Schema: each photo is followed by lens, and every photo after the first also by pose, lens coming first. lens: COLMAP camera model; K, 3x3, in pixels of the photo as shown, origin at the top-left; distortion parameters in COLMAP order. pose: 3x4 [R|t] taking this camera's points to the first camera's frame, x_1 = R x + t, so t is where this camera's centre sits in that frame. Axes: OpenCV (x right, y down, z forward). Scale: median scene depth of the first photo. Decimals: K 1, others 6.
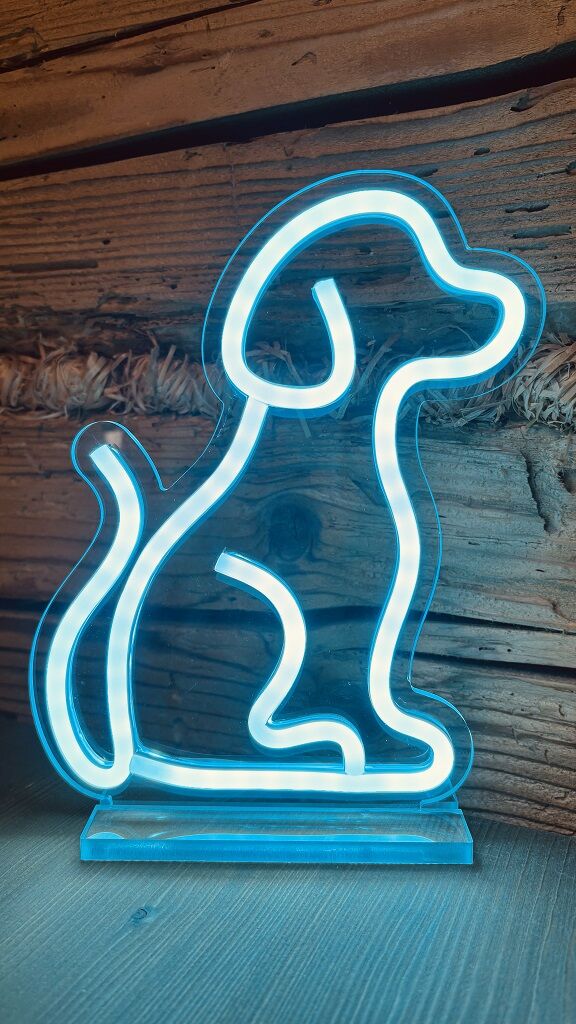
lens RADIAL K [[788.9, 0, 288.0], [0, 788.9, 512.0], [0, 0, 1]] dist [-0.002720, 0.004822]
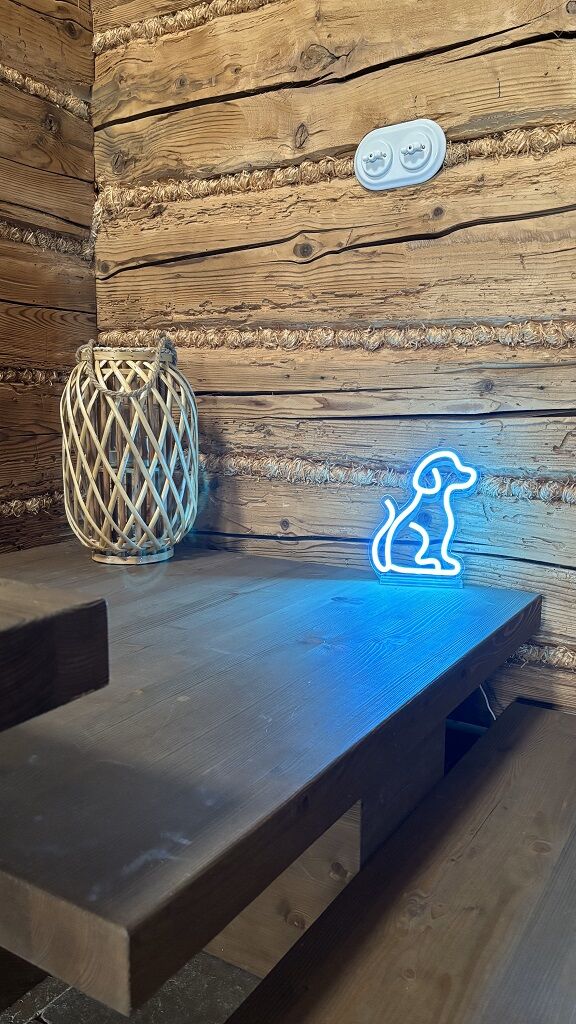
lens RADIAL K [[780.5, 0, 288.0], [0, 780.5, 512.0], [0, 0, 1]] dist [0.090551, -0.000034]
pose [[0.990472, 0.030760, -0.134232, -0.154037], [-0.031887, 0.999472, -0.006252, 0.034661], [0.133969, 0.010473, 0.990930, -3.112359]]
